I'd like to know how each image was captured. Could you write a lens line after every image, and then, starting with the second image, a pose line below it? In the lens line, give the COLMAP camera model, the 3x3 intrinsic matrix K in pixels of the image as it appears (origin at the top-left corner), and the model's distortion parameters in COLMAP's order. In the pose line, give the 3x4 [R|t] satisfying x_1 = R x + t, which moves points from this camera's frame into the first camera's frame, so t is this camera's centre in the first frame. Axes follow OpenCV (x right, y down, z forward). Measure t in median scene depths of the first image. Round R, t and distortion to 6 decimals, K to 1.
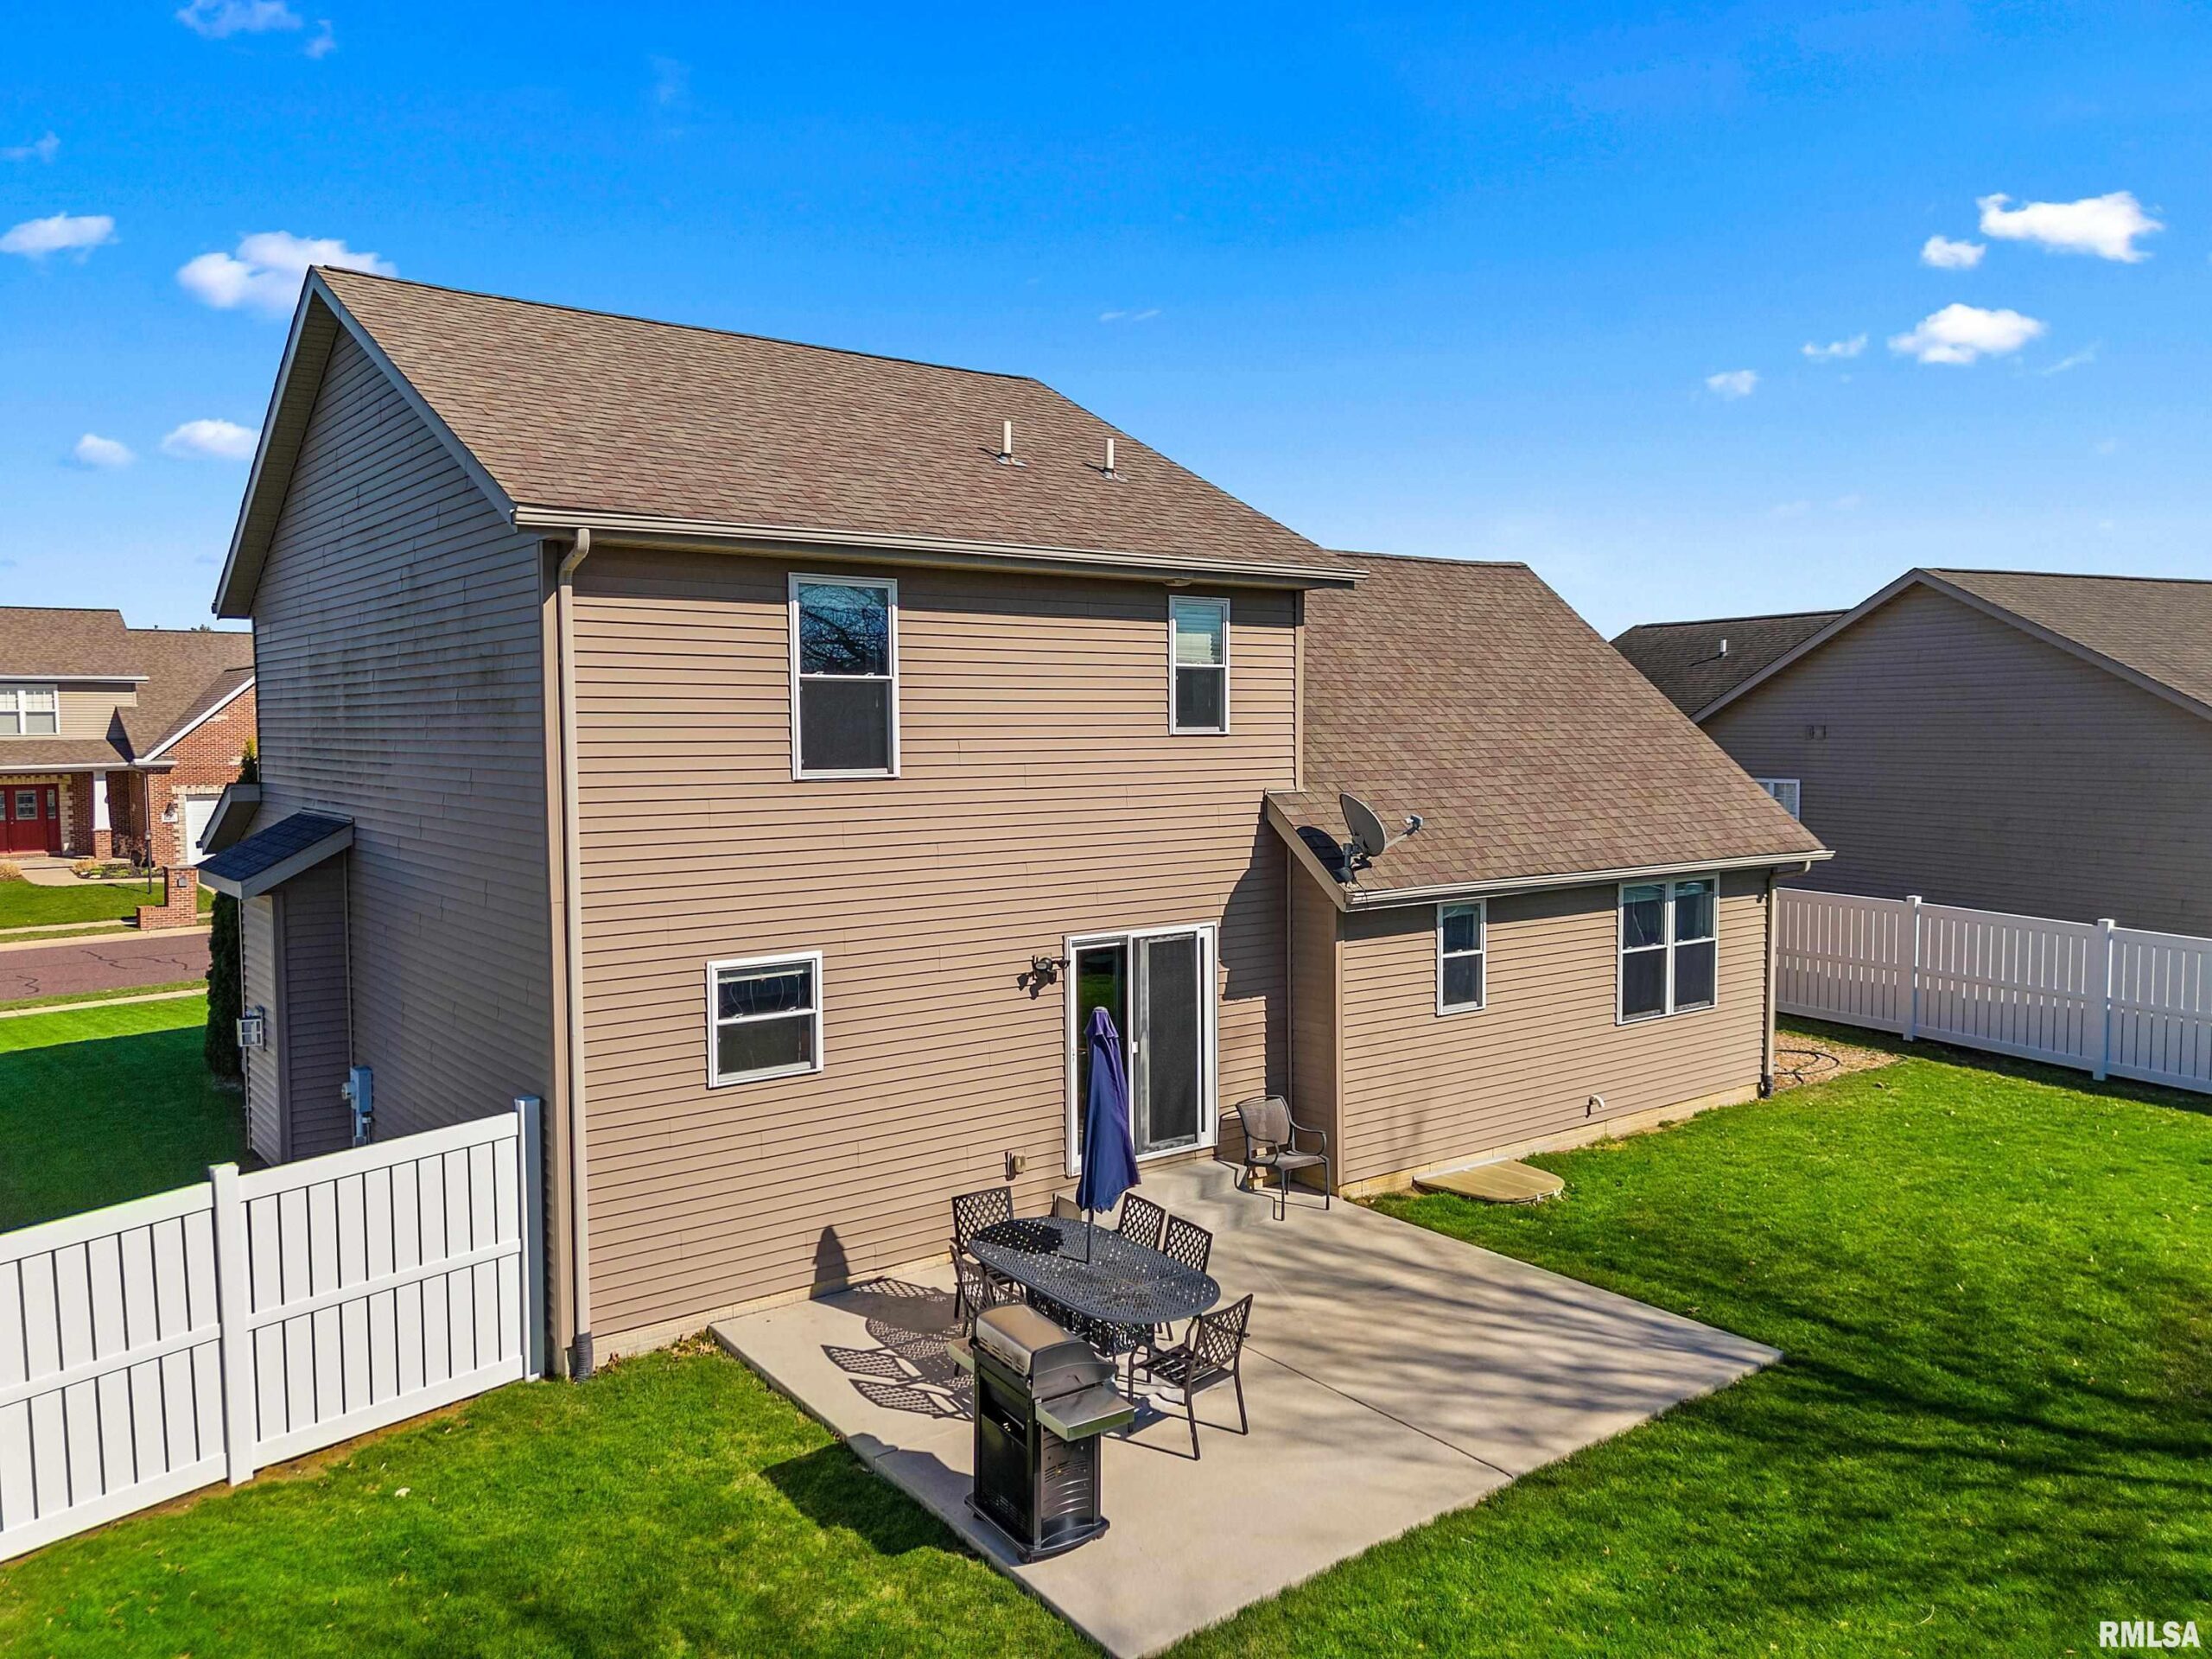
lens RADIAL K [[1627.6, 0, 1108.9], [0, 1627.6, 804.0], [0, 0, 1]] dist [0.065894, -0.055131]
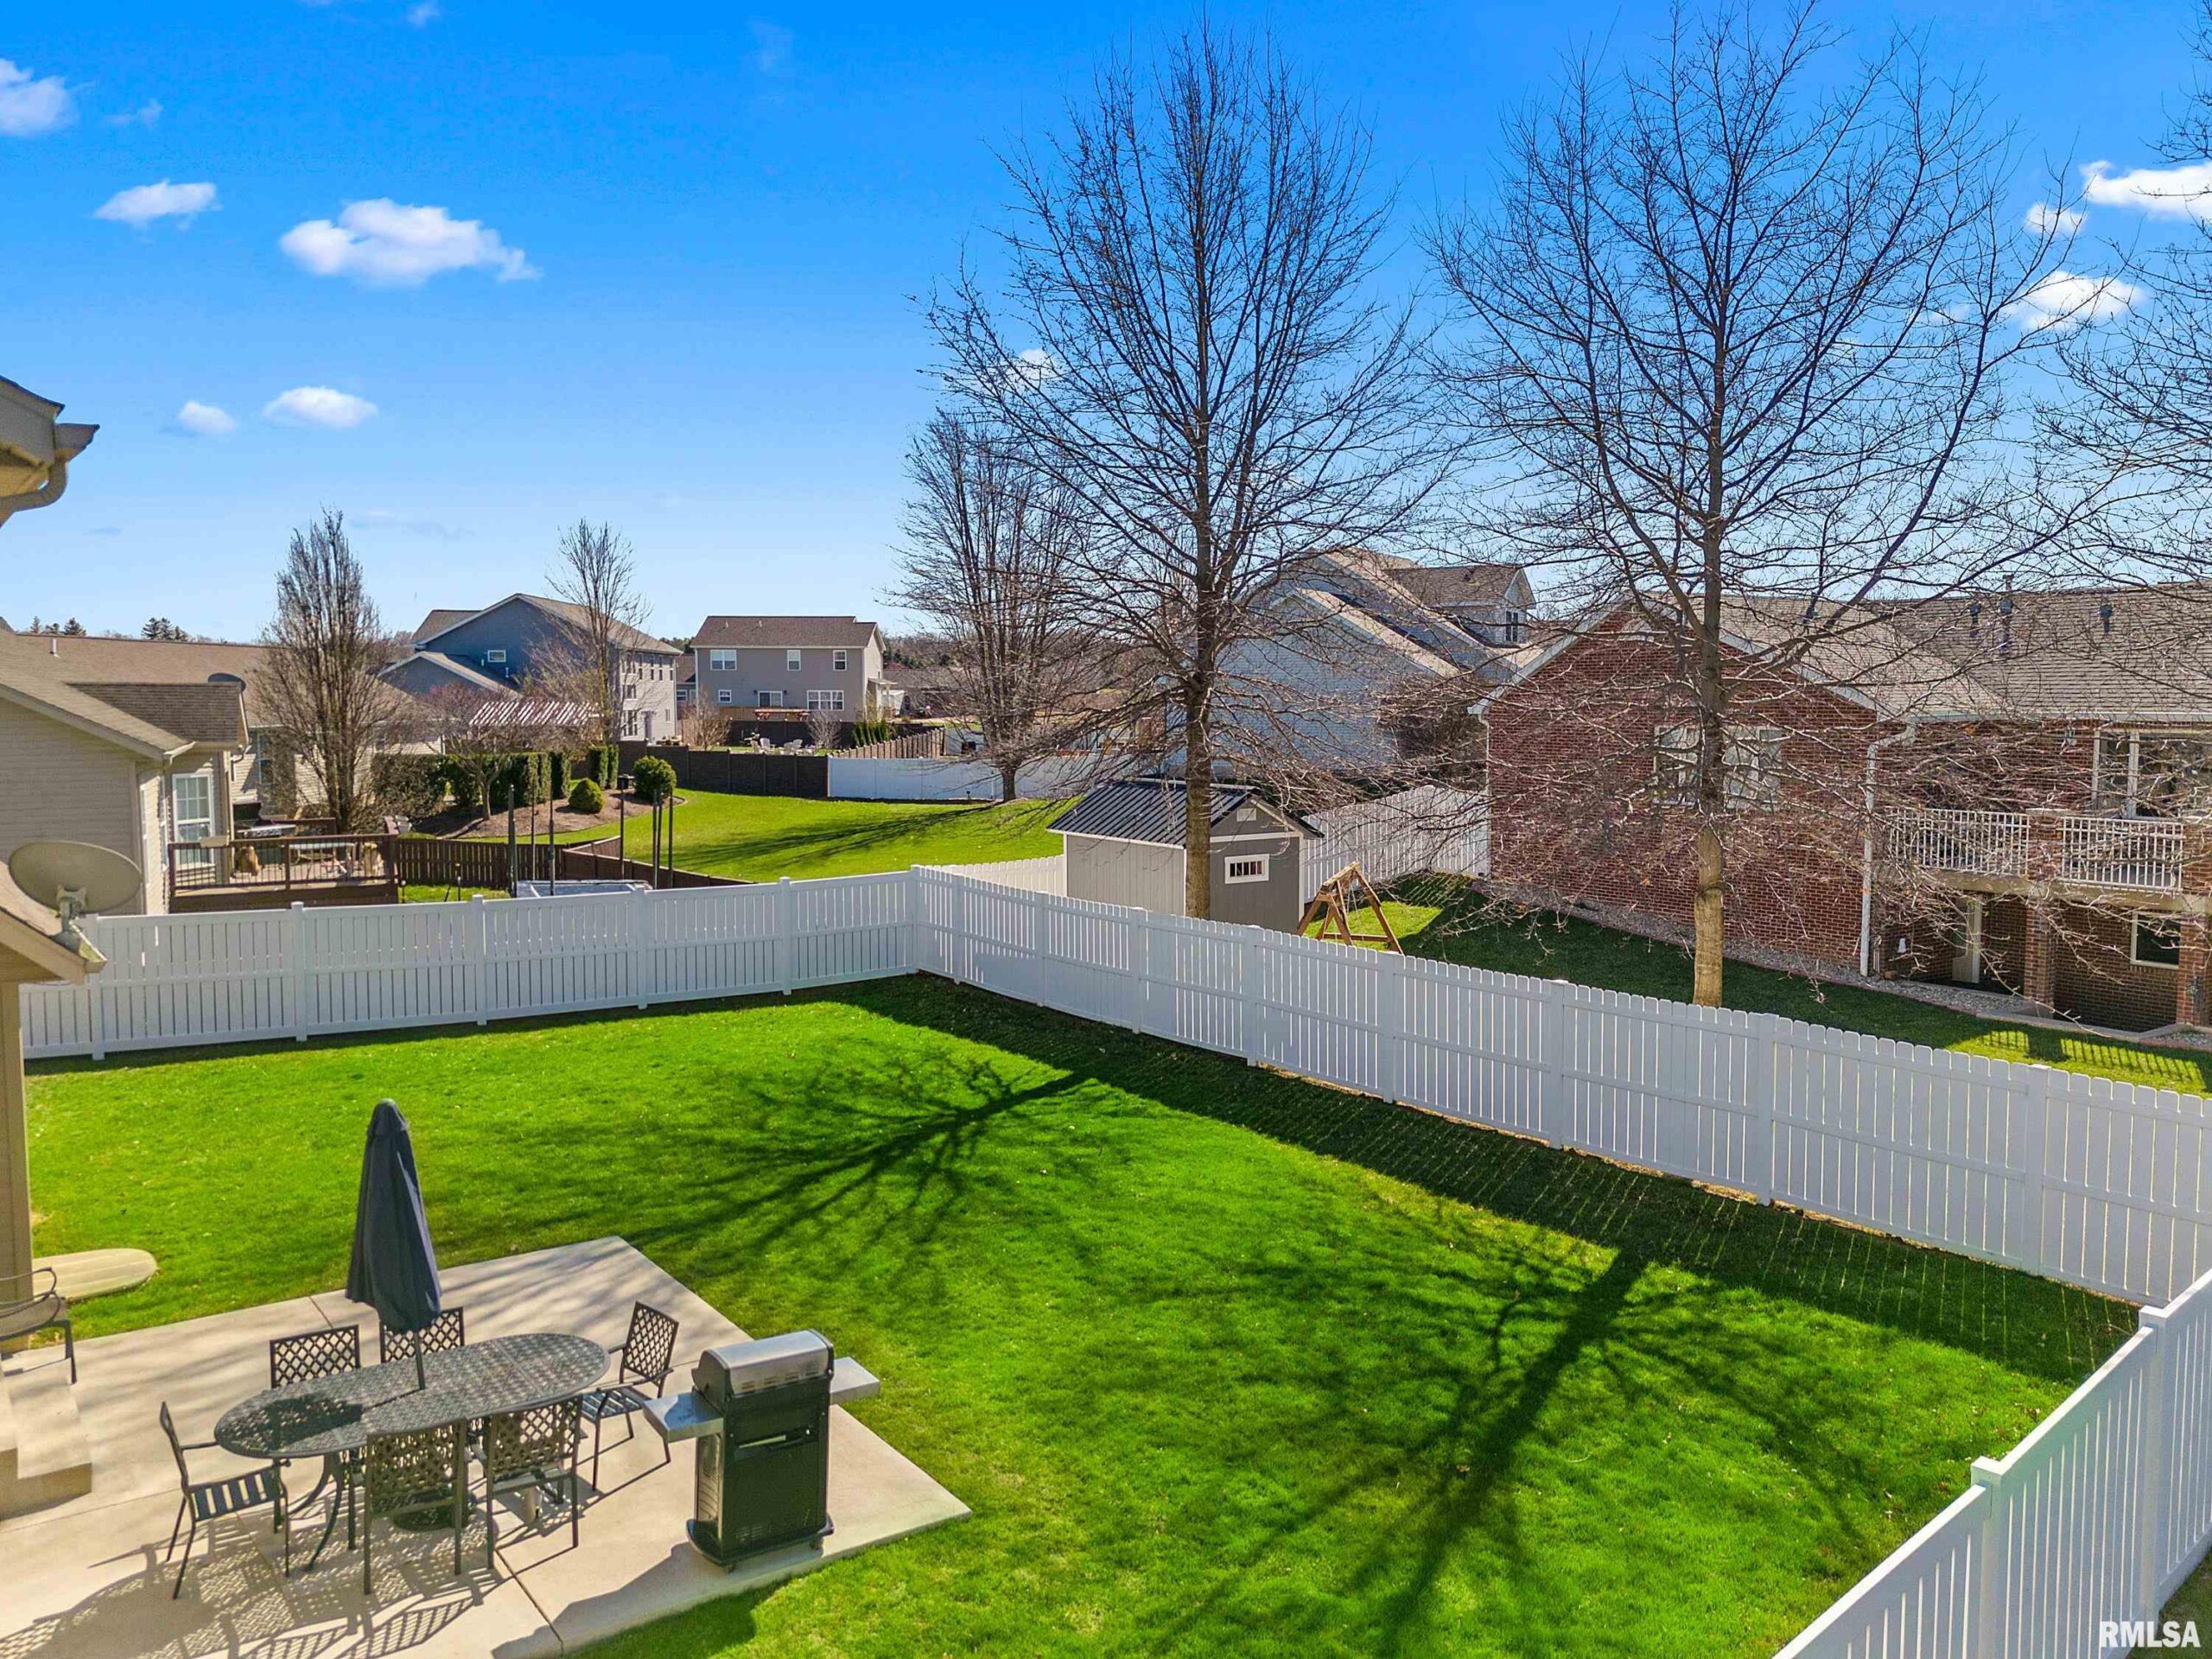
lens RADIAL K [[1627.6, 0, 1108.9], [0, 1627.6, 804.0], [0, 0, 1]] dist [0.065894, -0.055131]
pose [[0.016157, -0.067358, 0.997598, -0.737152], [0.056836, 0.996177, 0.066342, -0.053301], [-0.998253, 0.055627, 0.019924, 0.524836]]
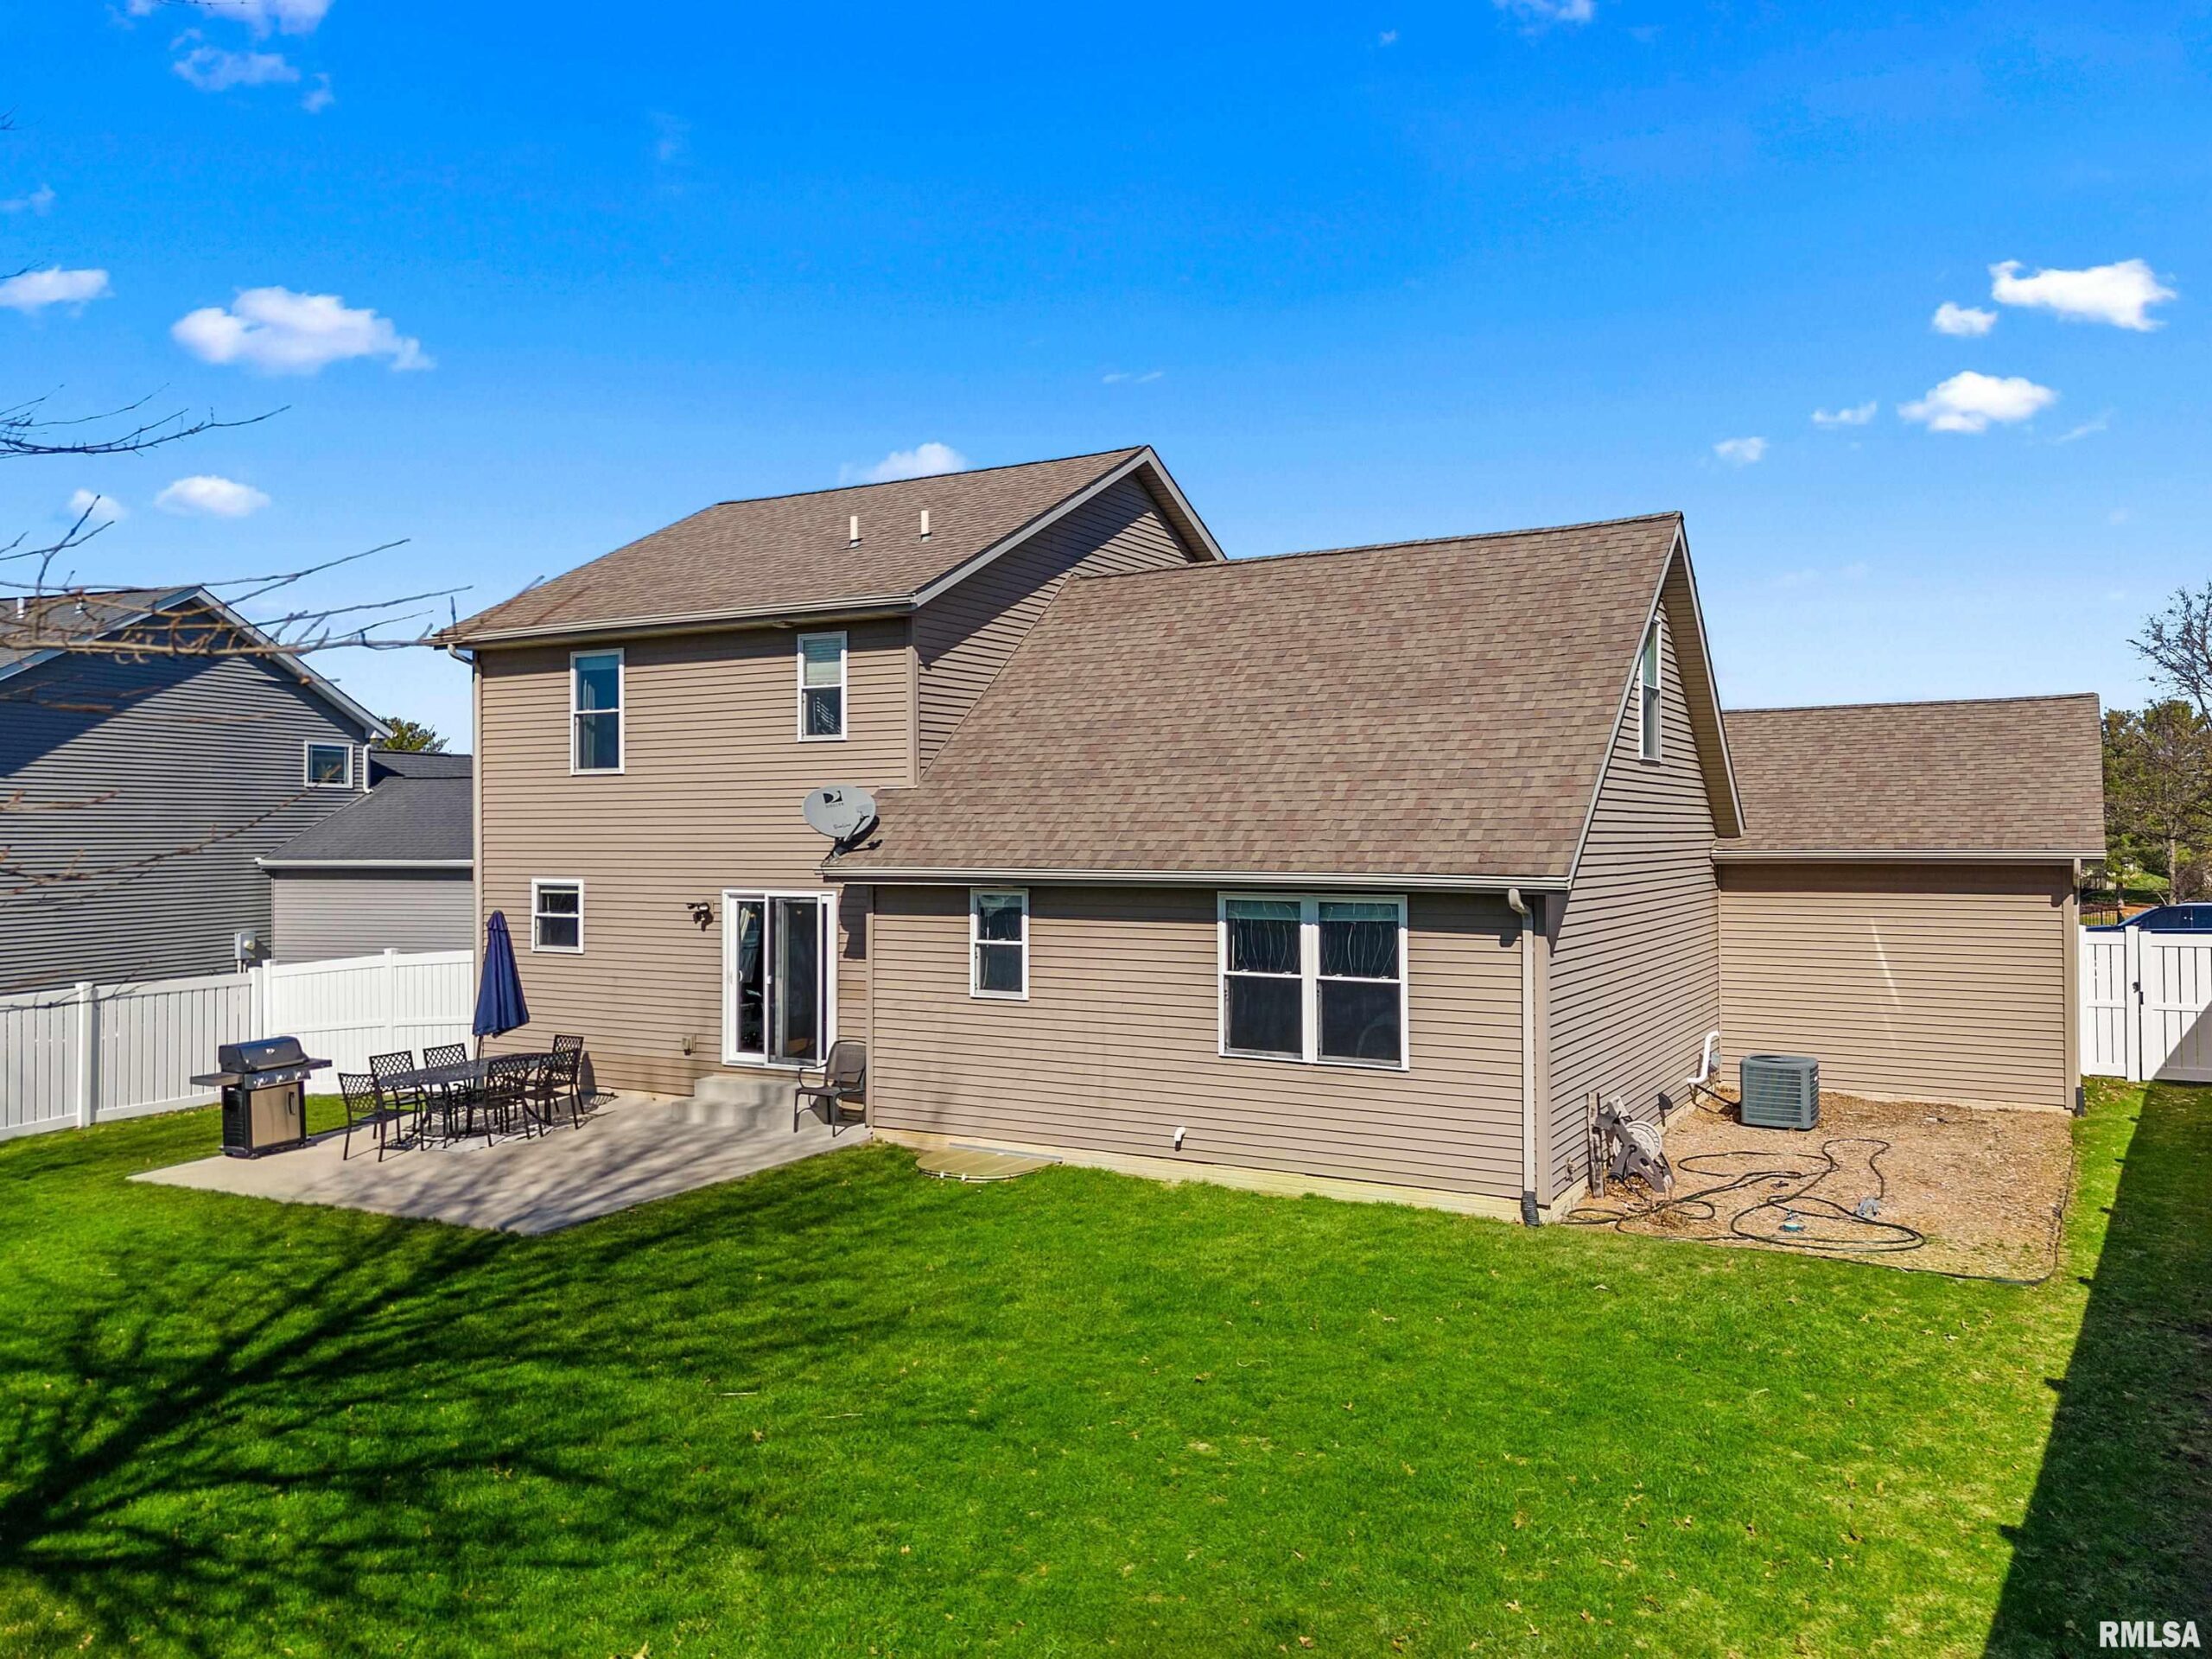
lens RADIAL K [[1627.6, 0, 1108.9], [0, 1627.6, 804.0], [0, 0, 1]] dist [0.065894, -0.055131]
pose [[0.382340, -0.012898, -0.923932, 1.504839], [-0.044933, 0.998460, -0.032532, 0.042910], [0.922928, 0.053953, 0.381172, 0.834974]]
